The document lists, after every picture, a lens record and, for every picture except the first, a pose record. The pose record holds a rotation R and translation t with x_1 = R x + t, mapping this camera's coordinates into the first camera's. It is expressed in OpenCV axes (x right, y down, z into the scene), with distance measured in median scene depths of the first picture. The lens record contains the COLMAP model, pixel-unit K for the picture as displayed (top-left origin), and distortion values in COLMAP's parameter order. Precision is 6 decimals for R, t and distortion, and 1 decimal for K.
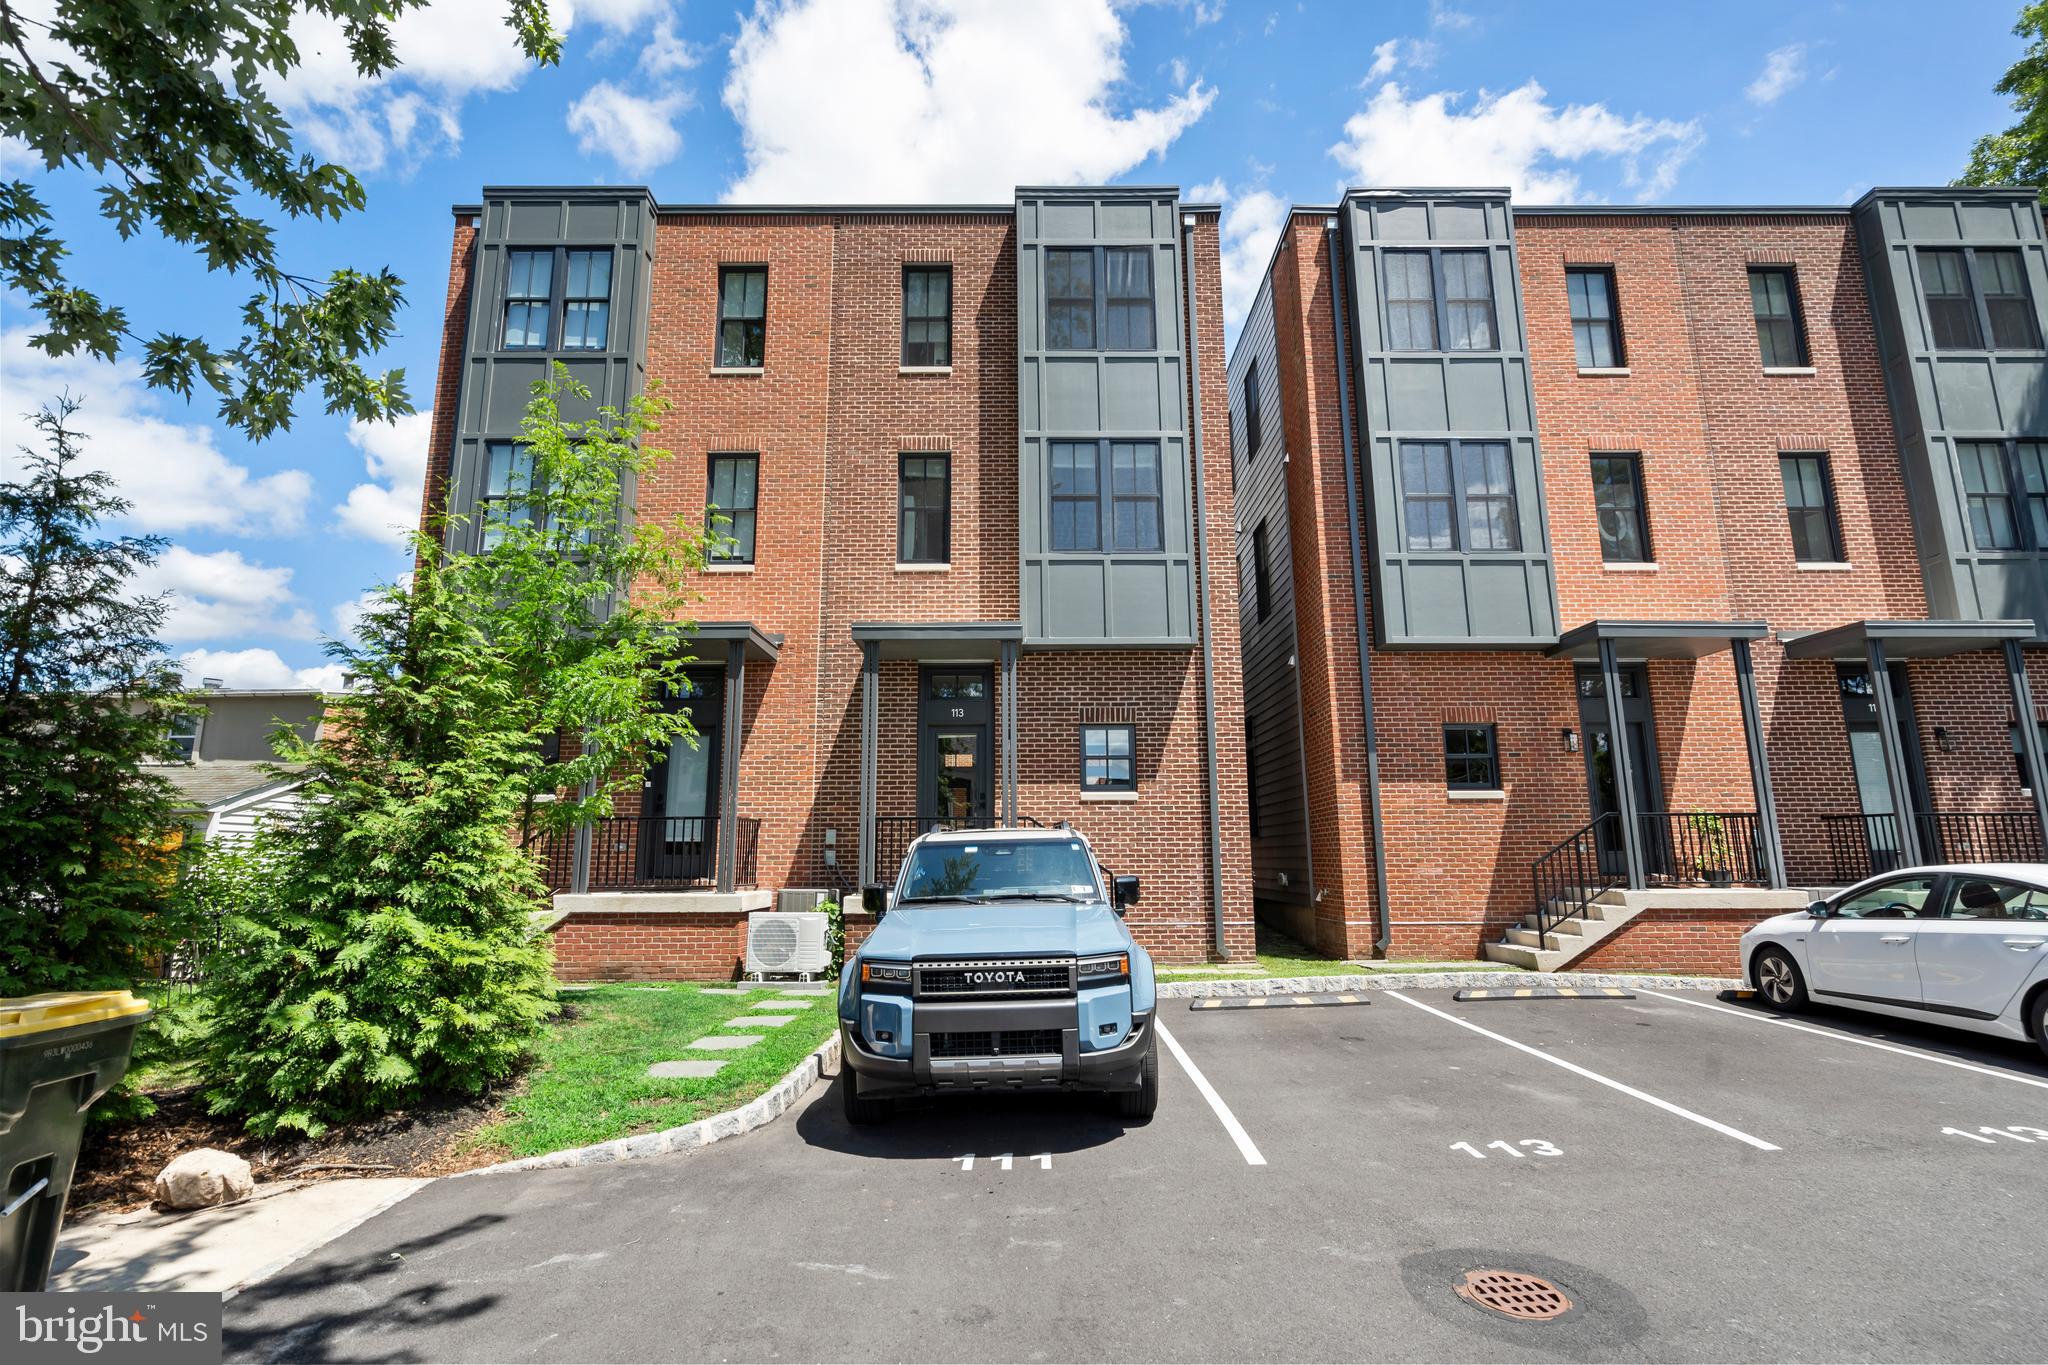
lens RADIAL K [[934.5, 0, 1024.0], [0, 934.5, 682.5], [0, 0, 1]] dist [-0.001149, -0.000268]
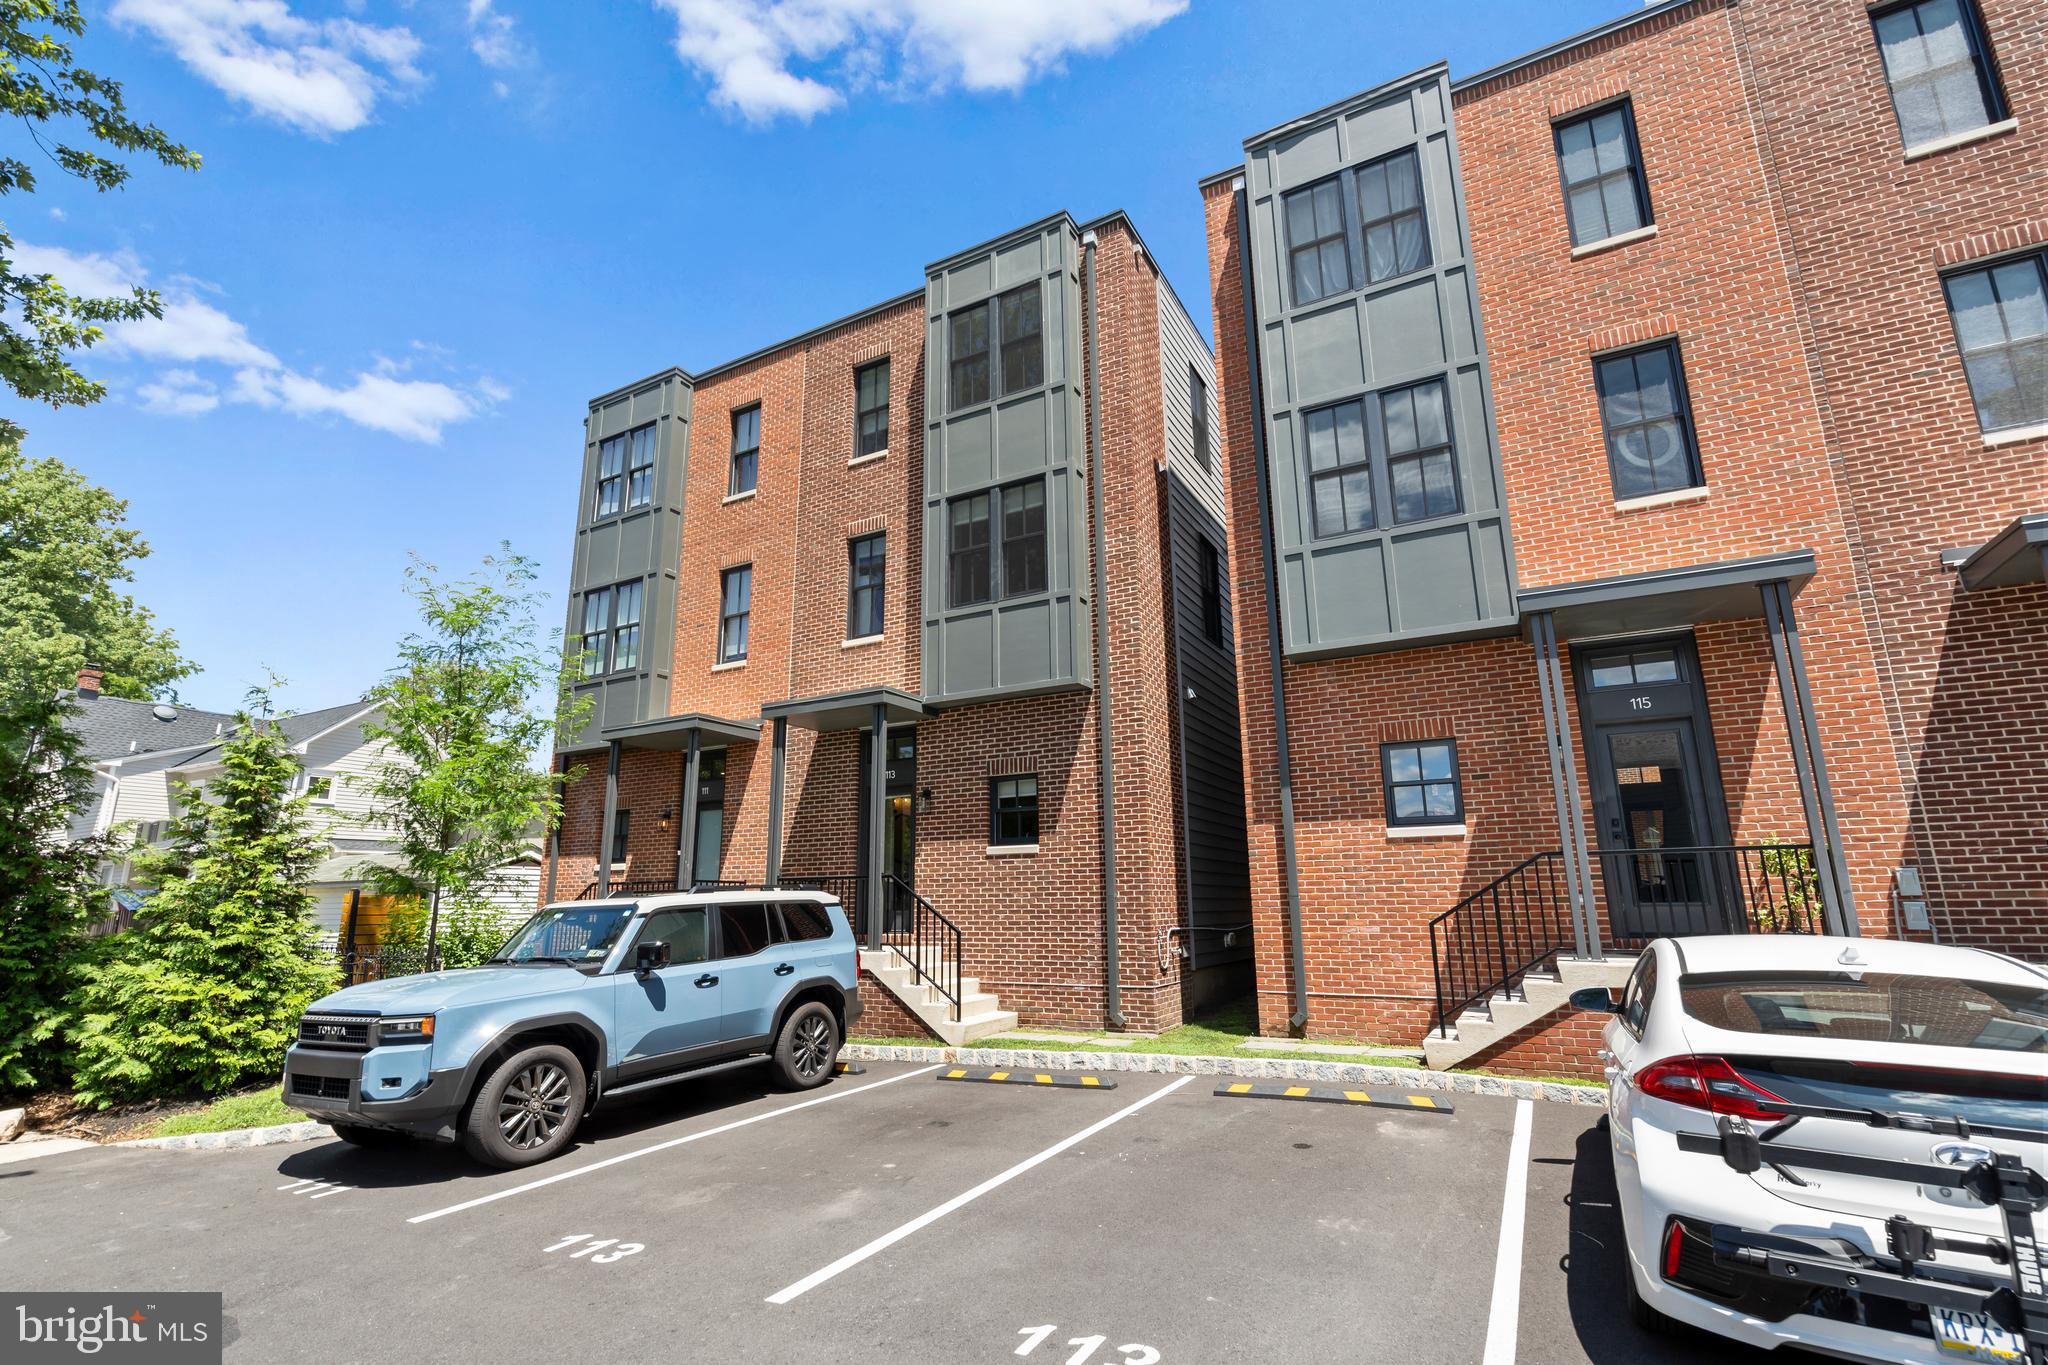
lens RADIAL K [[919.7, 0, 995.4], [0, 919.7, 693.6], [0, 0, 1]] dist [0.000430, -0.000015]
pose [[0.874036, -0.115139, -0.472022, 0.531647], [0.097796, 0.993322, -0.061210, 0.016974], [0.475918, 0.007338, 0.879459, 0.146586]]
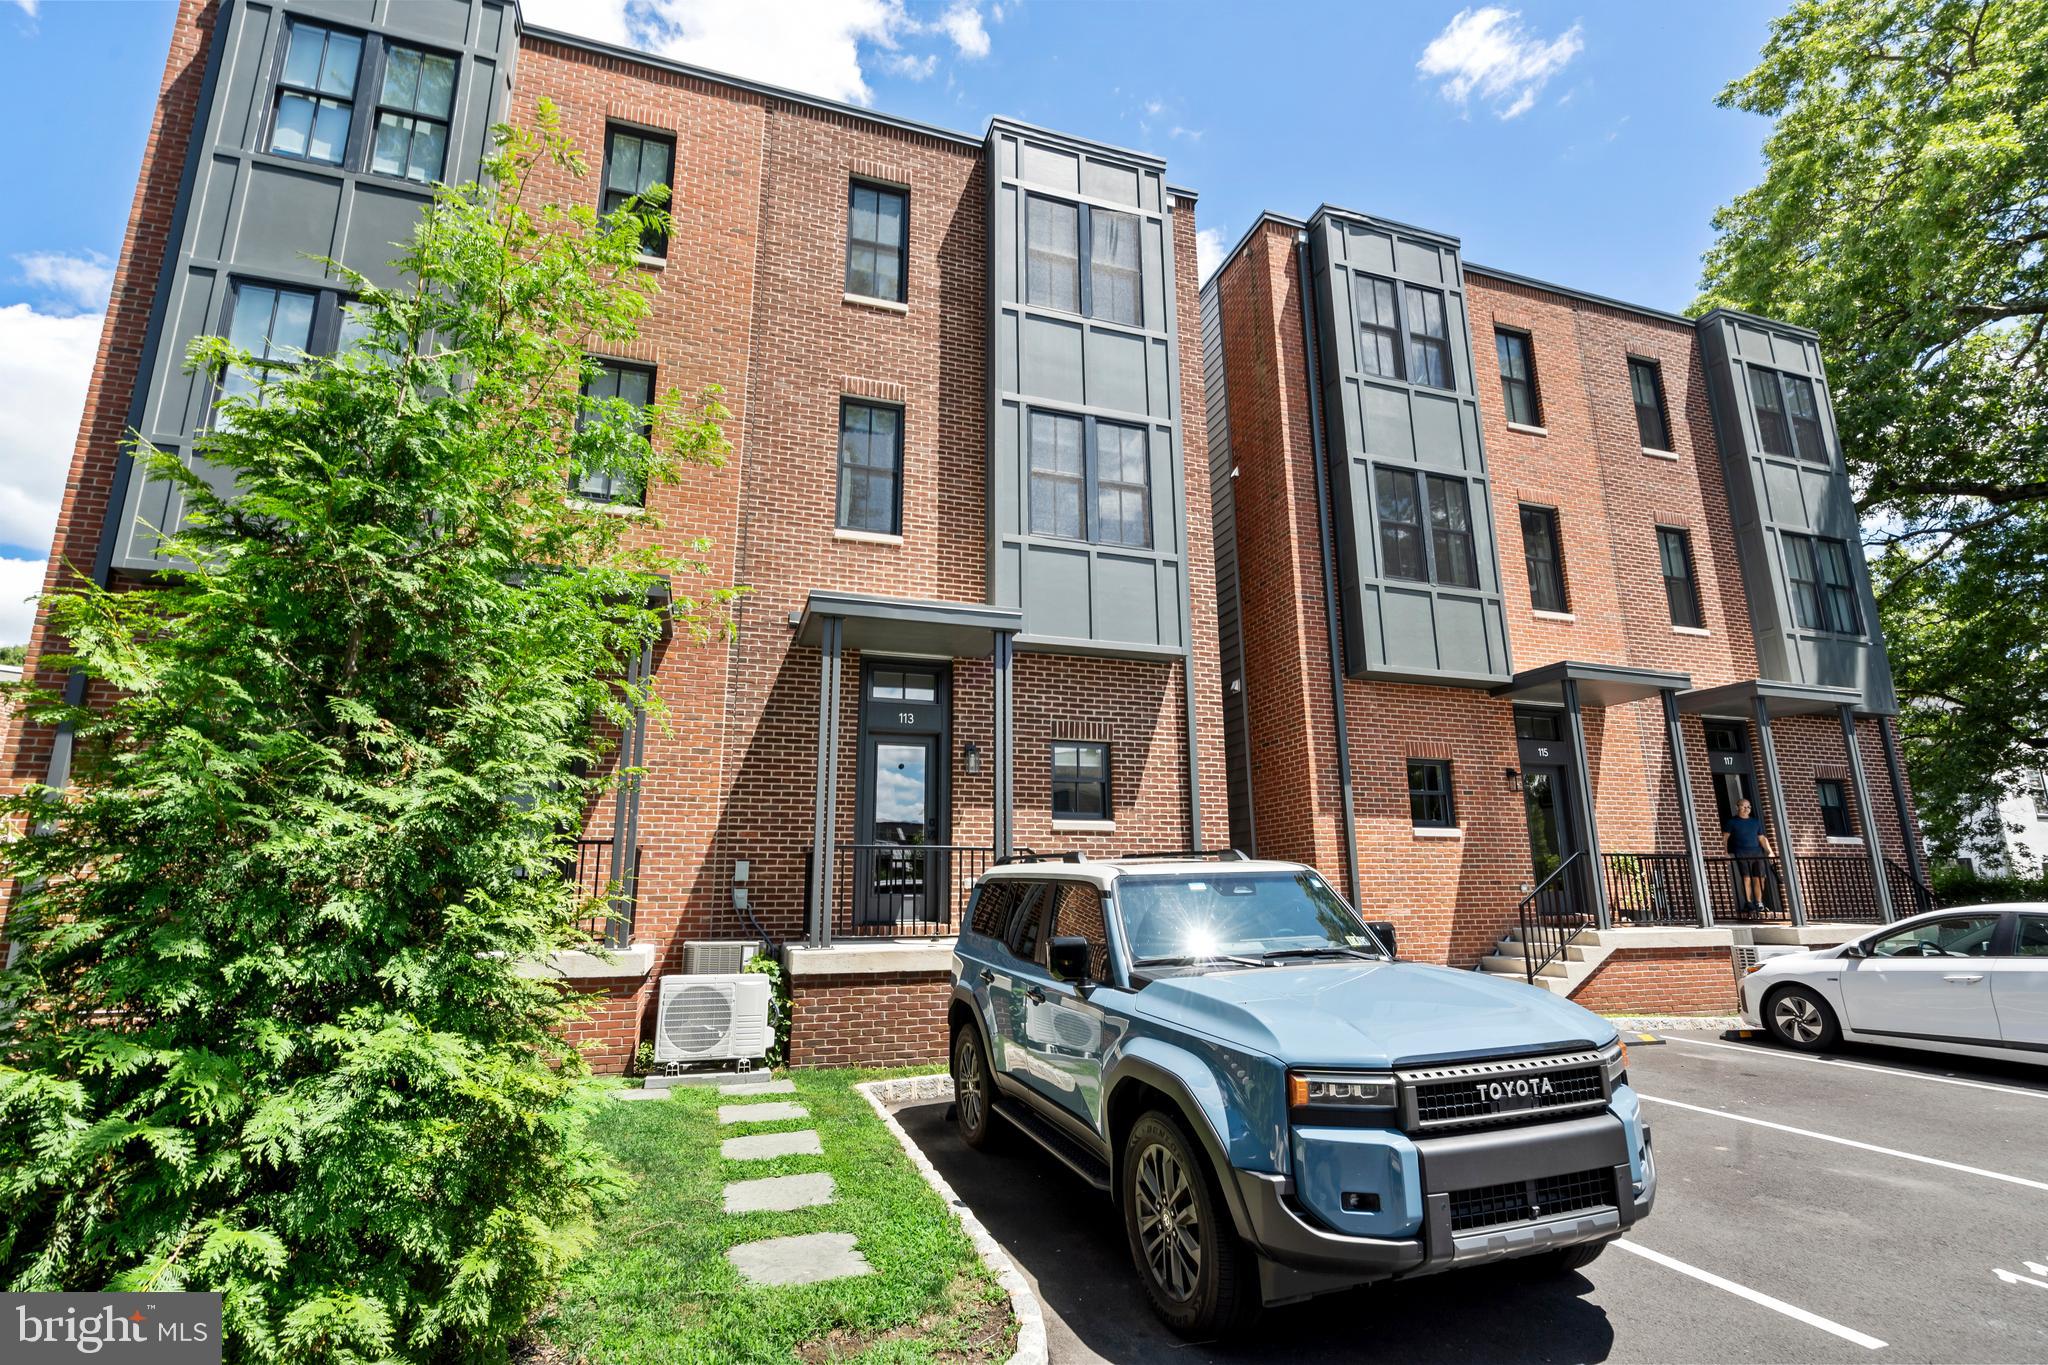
lens RADIAL K [[932.7, 0, 1024.7], [0, 932.7, 684.9], [0, 0, 1]] dist [0.000657, 0.000349]
pose [[0.949878, 0.068576, 0.305008, -0.224616], [-0.056416, 0.997228, -0.048514, 0.037323], [-0.307489, 0.028875, 0.951113, 0.198925]]
